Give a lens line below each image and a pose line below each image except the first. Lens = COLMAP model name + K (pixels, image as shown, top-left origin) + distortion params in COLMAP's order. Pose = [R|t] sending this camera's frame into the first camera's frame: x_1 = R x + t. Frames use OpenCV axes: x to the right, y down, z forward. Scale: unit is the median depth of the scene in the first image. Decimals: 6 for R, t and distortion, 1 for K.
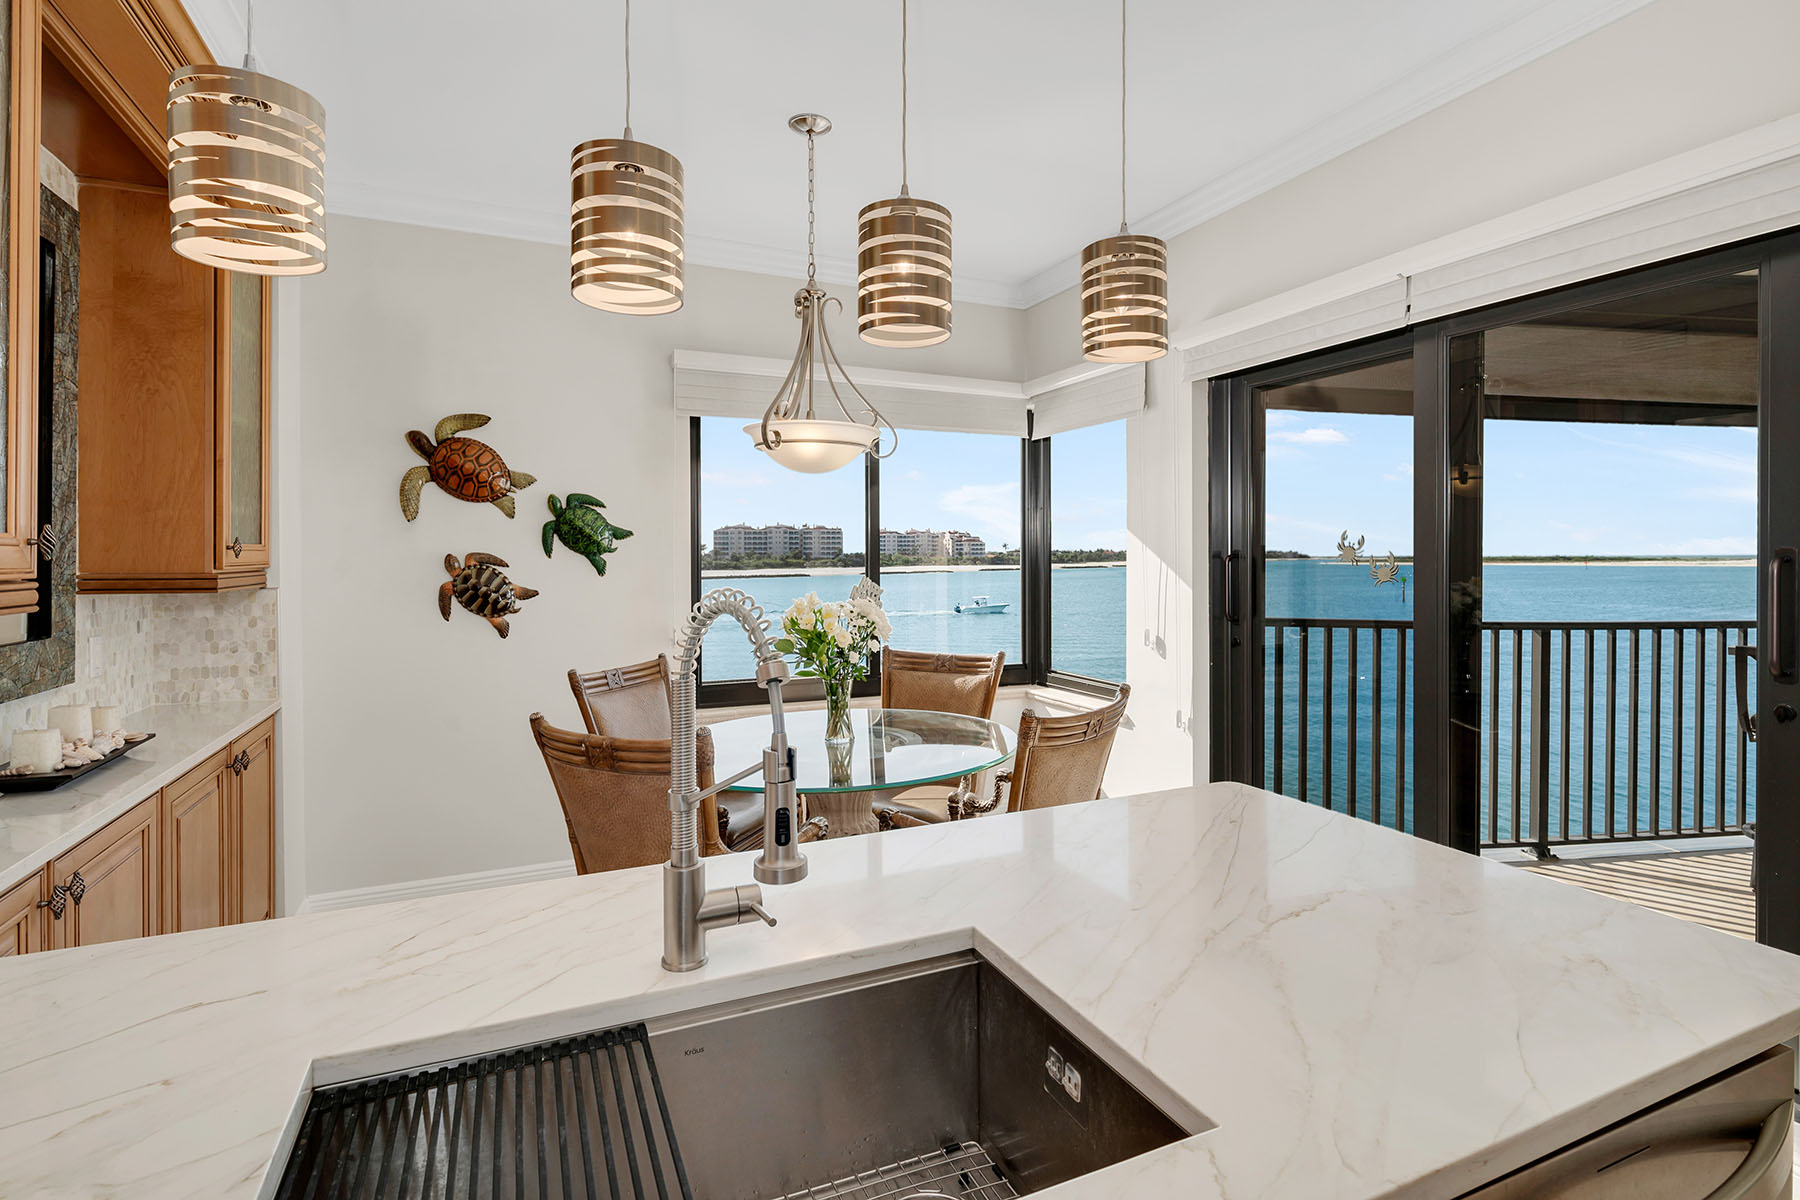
lens RADIAL K [[853.9, 0, 890.0], [0, 853.9, 569.5], [0, 0, 1]] dist [-0.007229, -0.000510]
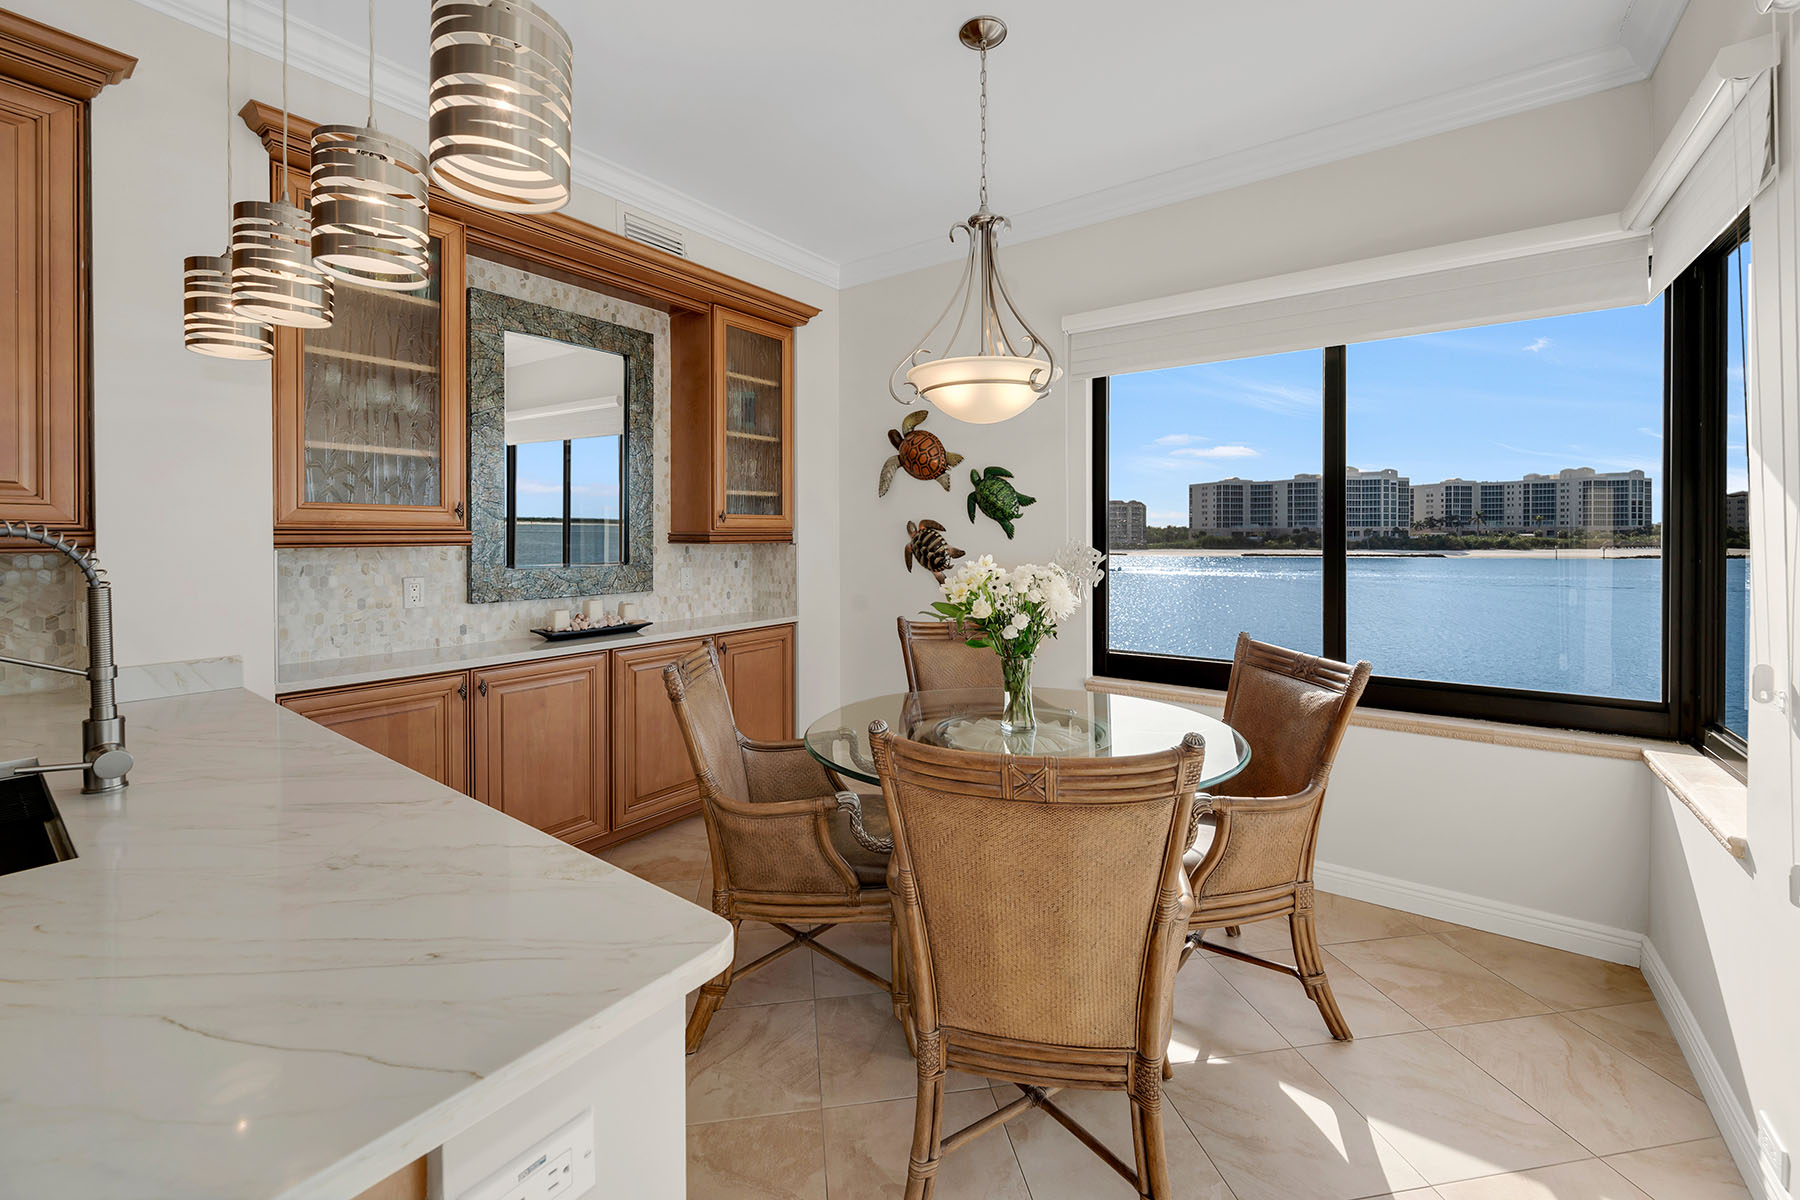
lens RADIAL K [[717.6, 0, 897.0], [0, 717.6, 540.2], [0, 0, 1]] dist [0.002092, -0.001104]
pose [[0.500432, 0.006716, -0.865750, 0.412744], [-0.011252, 0.999936, 0.001253, 0.009802], [0.865703, 0.009115, 0.500476, 0.424518]]
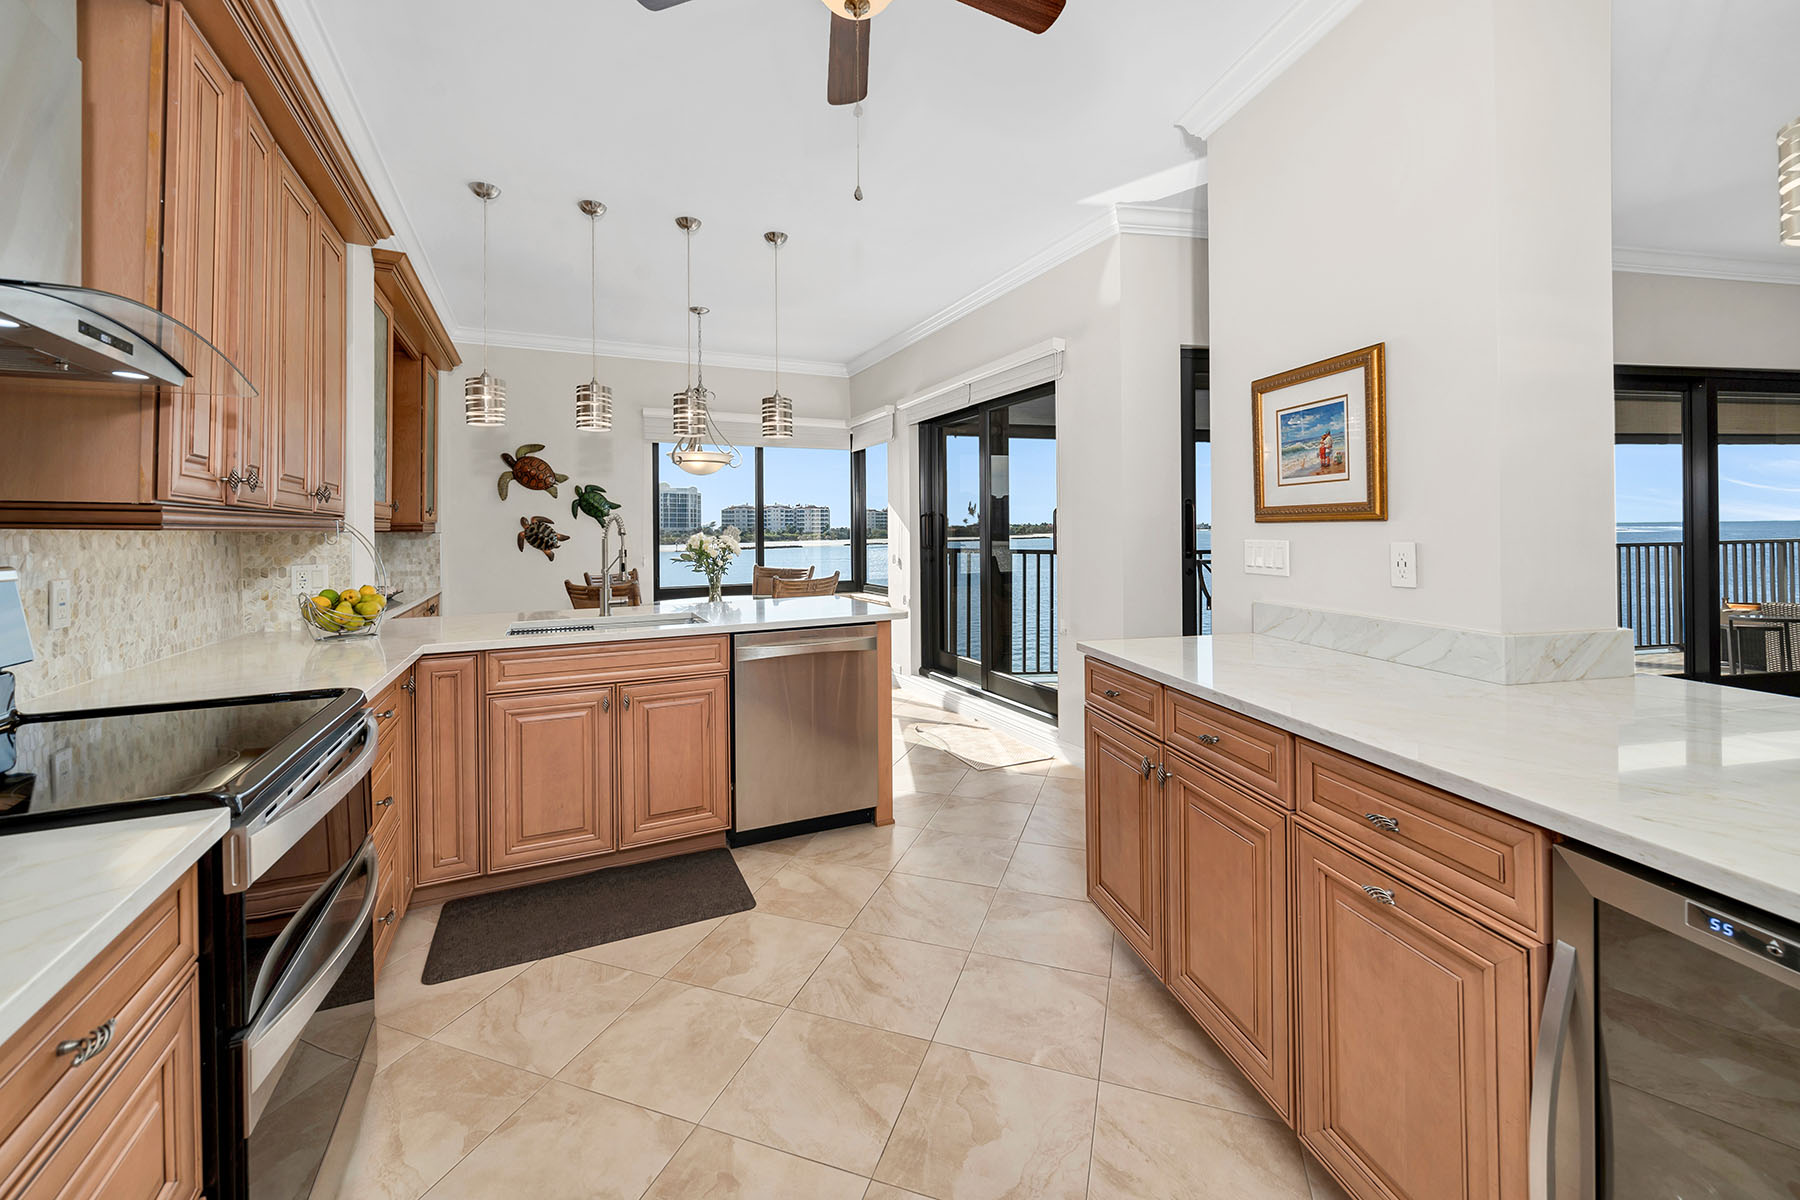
lens RADIAL K [[717.5, 0, 885.9], [0, 717.5, 524.6], [0, 0, 1]] dist [-0.009848, 0.001980]
pose [[0.999779, -0.008570, 0.019220, 0.263531], [0.009022, 0.999683, -0.023521, 0.043326], [-0.019012, 0.023689, 0.999539, -0.614251]]
